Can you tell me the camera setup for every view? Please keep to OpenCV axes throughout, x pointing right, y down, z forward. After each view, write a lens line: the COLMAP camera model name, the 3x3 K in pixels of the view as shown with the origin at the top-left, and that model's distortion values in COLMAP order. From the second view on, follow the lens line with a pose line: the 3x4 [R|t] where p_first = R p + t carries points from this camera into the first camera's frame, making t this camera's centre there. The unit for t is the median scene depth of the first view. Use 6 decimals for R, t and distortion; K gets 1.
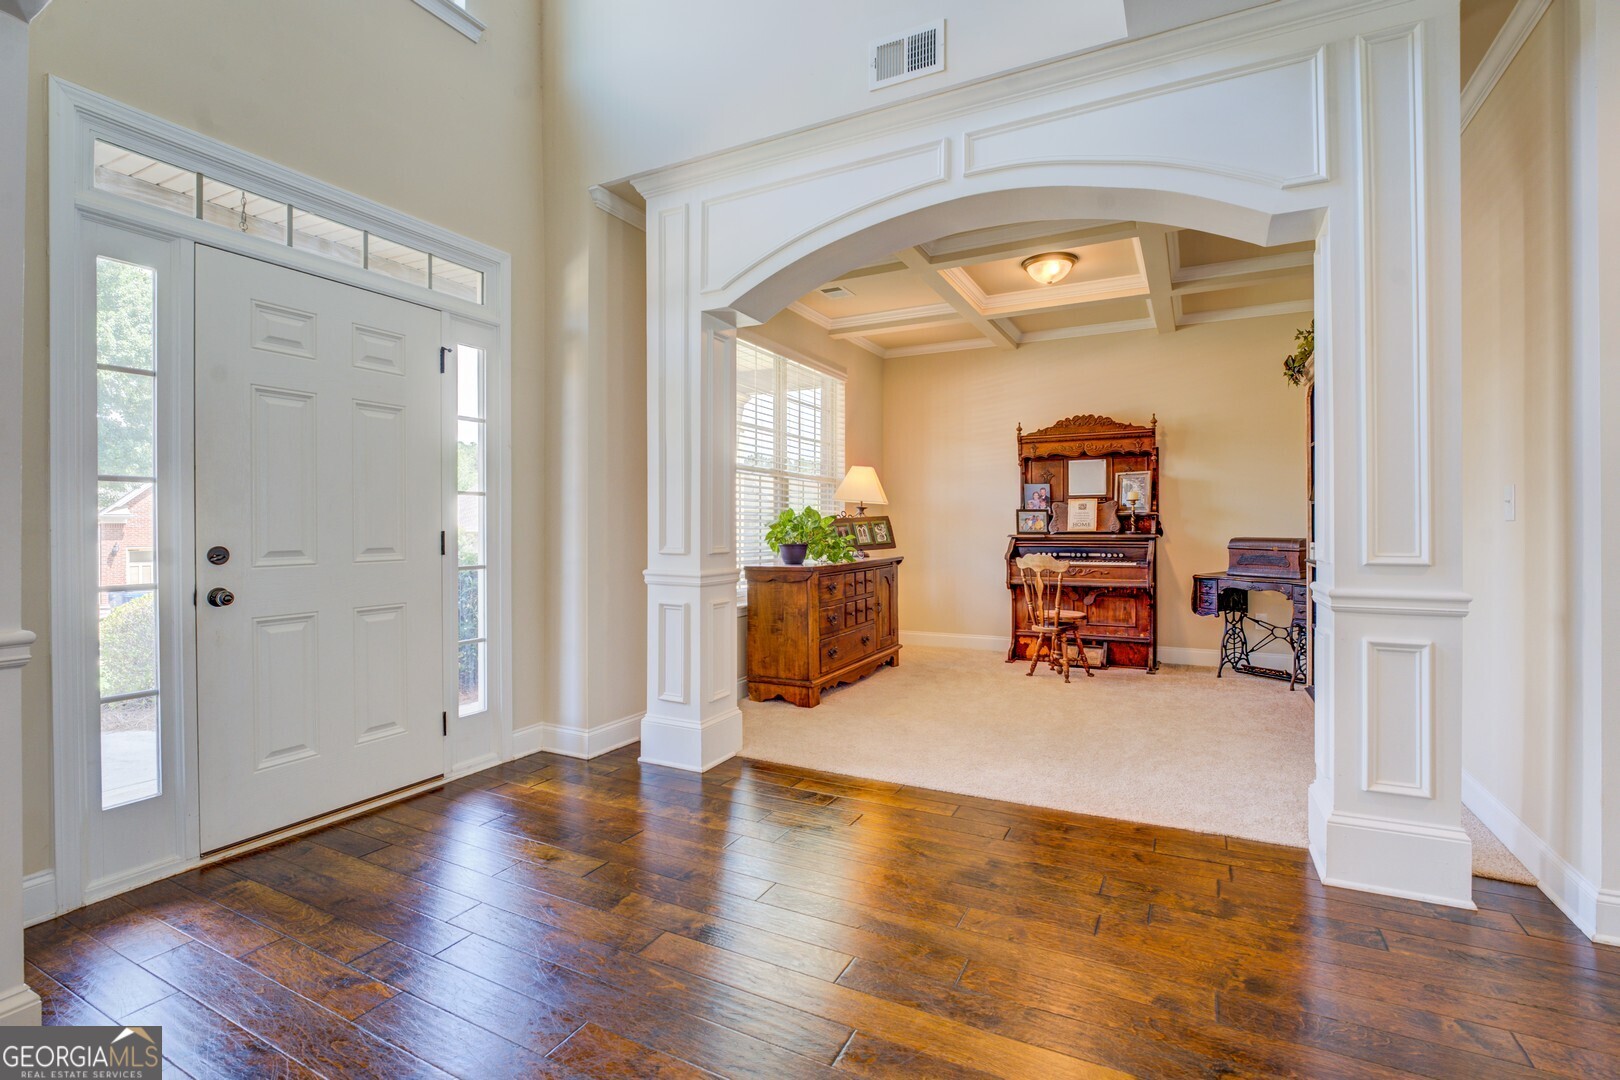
lens RADIAL K [[737.0, 0, 812.6], [0, 737.0, 525.9], [0, 0, 1]] dist [-0.013345, -0.001499]
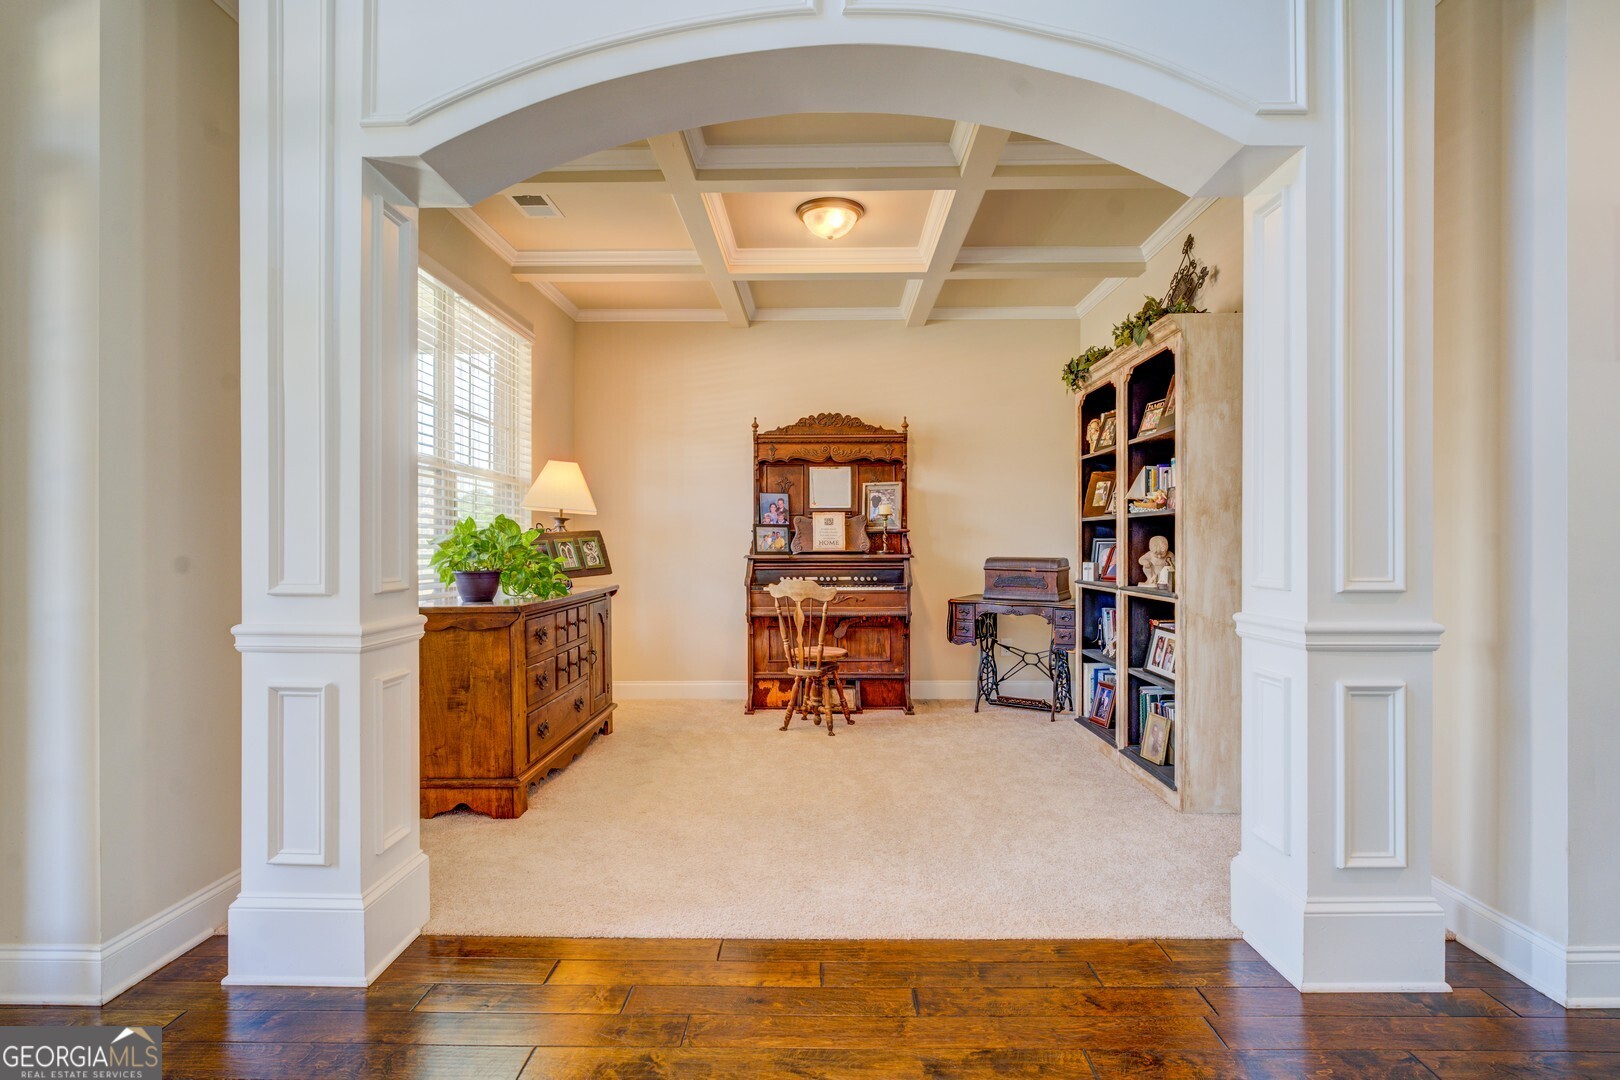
lens RADIAL K [[815.1, 0, 806.0], [0, 815.1, 549.1], [0, 0, 1]] dist [-0.009806, 0.001667]
pose [[0.896728, -0.001347, 0.442579, -0.080124], [-0.001280, 0.999983, 0.005636, 0.000210], [-0.442580, -0.005620, 0.896712, 0.197576]]
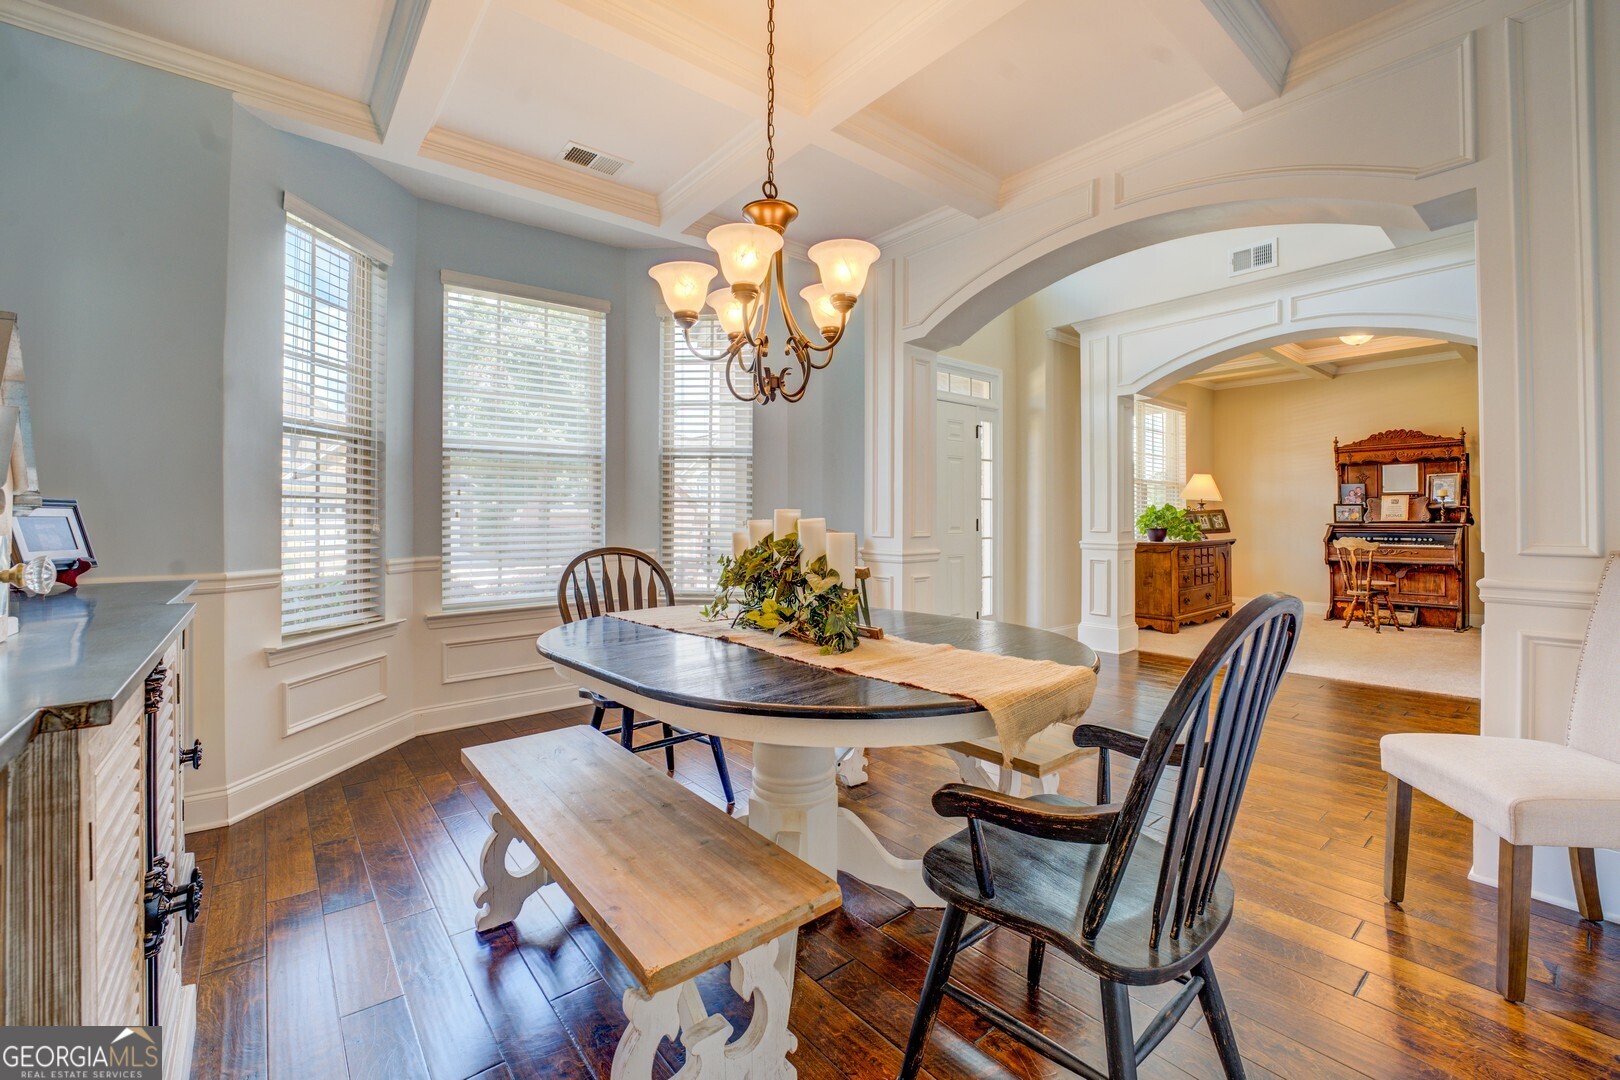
lens RADIAL K [[675.5, 0, 814.7], [0, 675.5, 508.6], [0, 0, 1]] dist [-0.027598, 0.002021]
pose [[0.919857, -0.003628, -0.392236, -0.123979], [-0.001272, 0.999924, -0.012233, 0.001400], [0.392251, 0.011752, 0.919783, -0.514293]]
